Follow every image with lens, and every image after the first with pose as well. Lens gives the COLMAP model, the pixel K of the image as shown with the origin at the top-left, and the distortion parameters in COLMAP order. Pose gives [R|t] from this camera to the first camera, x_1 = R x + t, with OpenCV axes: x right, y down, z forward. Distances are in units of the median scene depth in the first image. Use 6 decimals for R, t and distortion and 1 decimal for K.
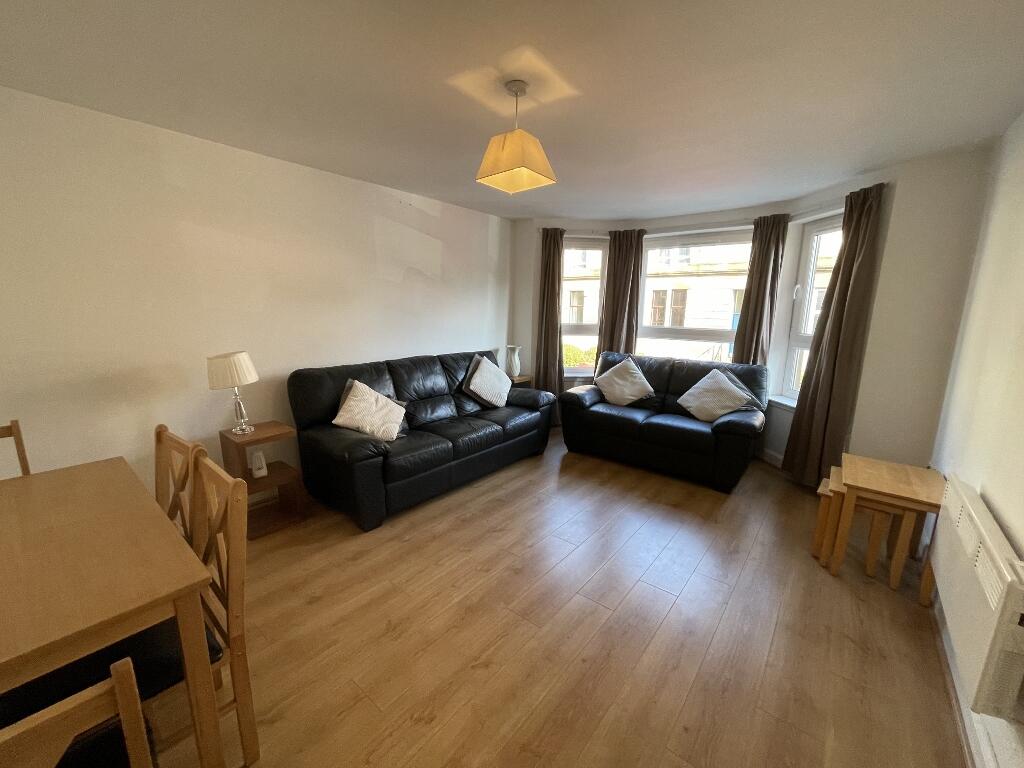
lens RADIAL K [[408.8, 0, 503.0], [0, 408.8, 387.9], [0, 0, 1]] dist [0.000256, 0.000023]
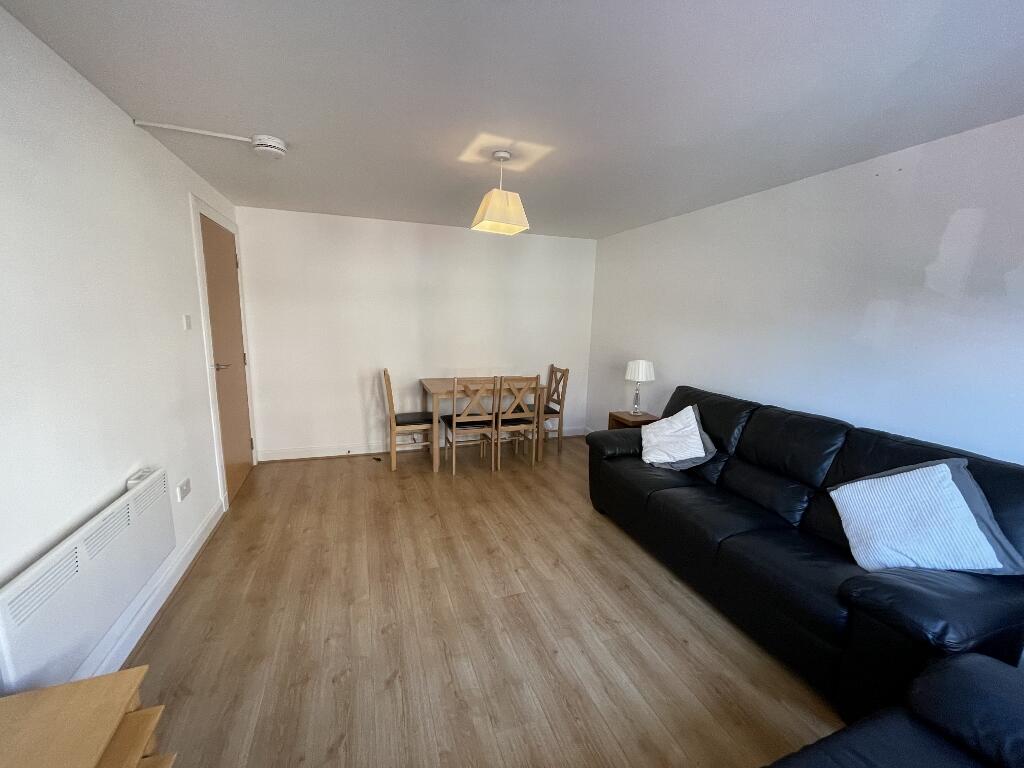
lens RADIAL K [[408.8, 0, 506.0], [0, 408.8, 383.3], [0, 0, 1]] dist [0.000256, 0.000023]
pose [[-0.500815, 0.117345, -0.857563, 1.058896], [-0.204959, 0.946512, 0.249212, -0.332699], [0.840938, 0.300574, -0.449977, 1.577867]]
